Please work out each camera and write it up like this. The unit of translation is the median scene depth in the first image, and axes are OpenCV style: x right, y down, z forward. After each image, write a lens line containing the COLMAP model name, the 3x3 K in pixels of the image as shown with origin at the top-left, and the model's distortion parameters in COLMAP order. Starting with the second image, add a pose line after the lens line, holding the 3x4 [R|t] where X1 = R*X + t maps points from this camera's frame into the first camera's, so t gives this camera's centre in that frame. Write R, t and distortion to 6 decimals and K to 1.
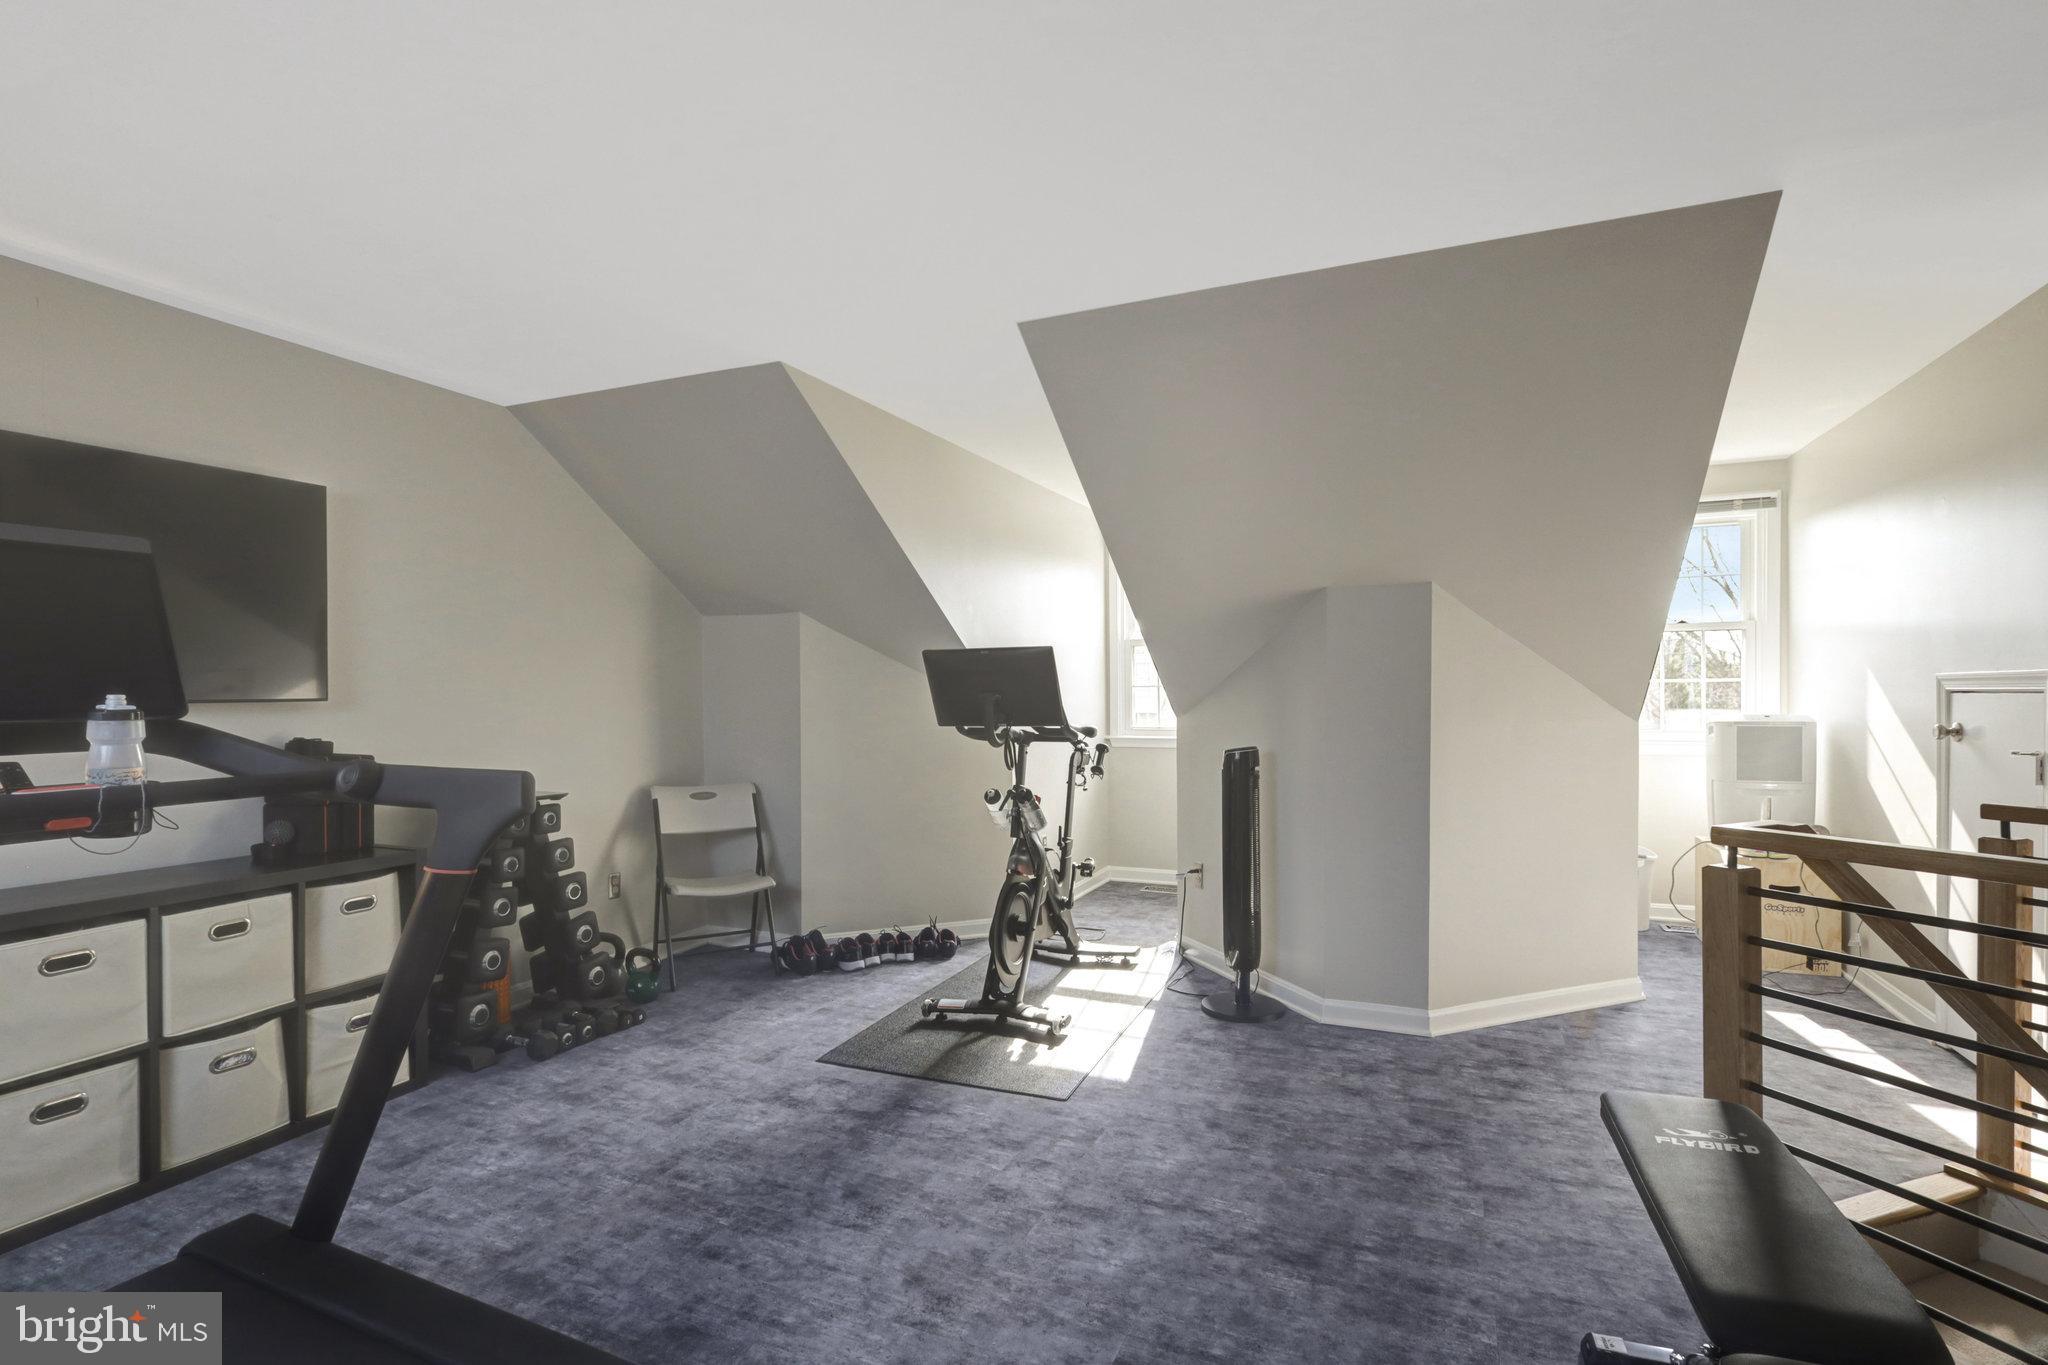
lens RADIAL K [[989.6, 0, 1024.0], [0, 989.6, 682.5], [0, 0, 1]] dist [-0.001919, -0.000171]
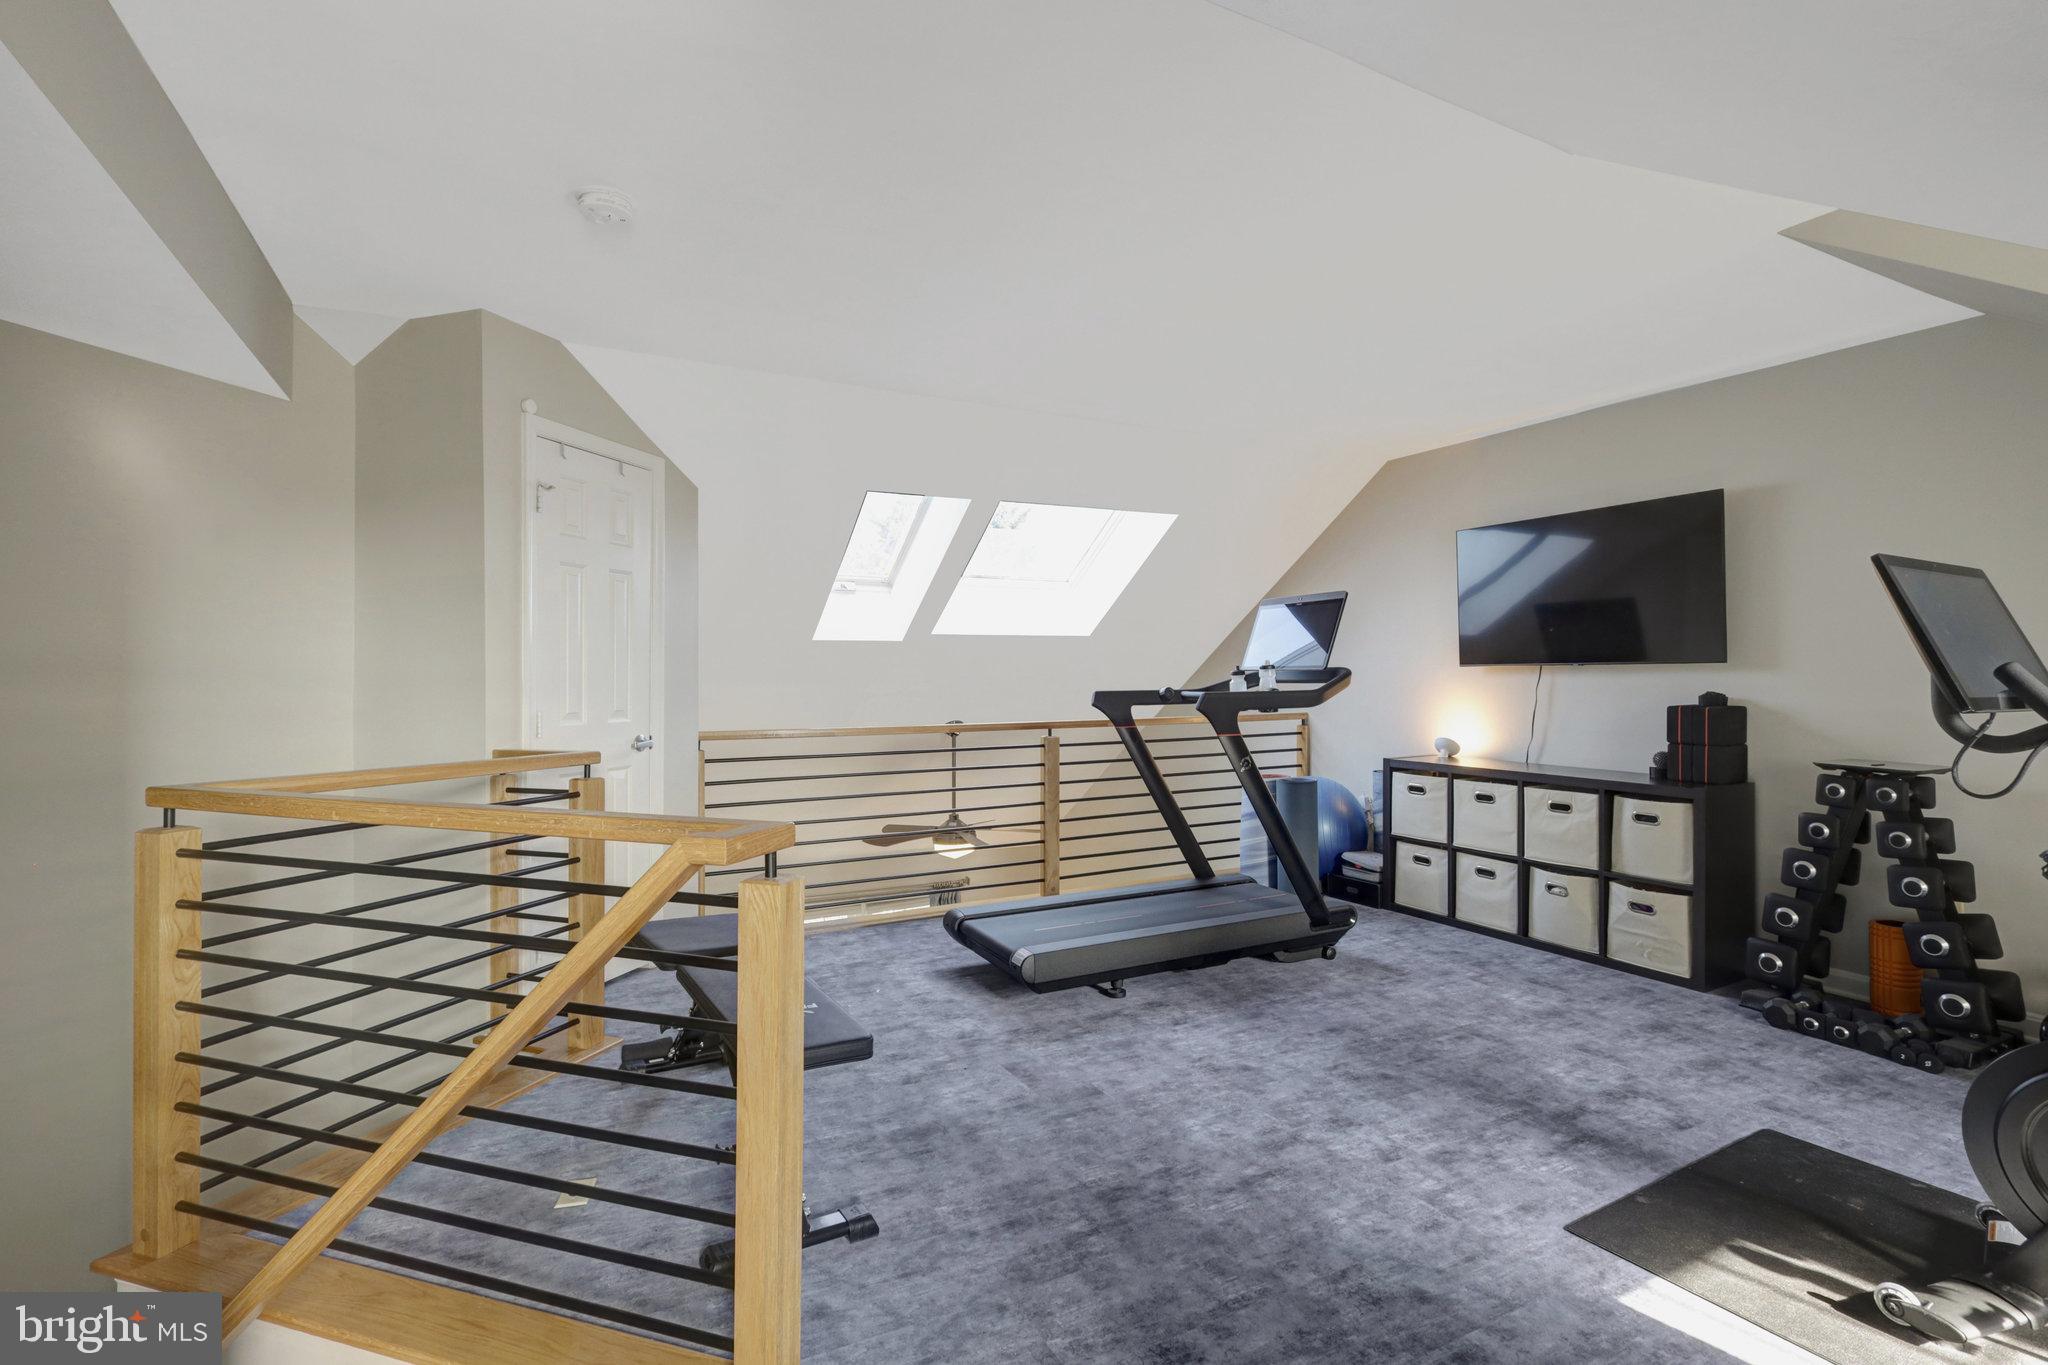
lens RADIAL K [[962.4, 0, 1019.2], [0, 962.4, 676.4], [0, 0, 1]] dist [-0.000727, 0.000718]
pose [[-0.628047, 0.011249, -0.778094, 1.034733], [0.012785, 0.999910, 0.004136, 0.026030], [0.778070, -0.007350, -0.628135, 1.435522]]
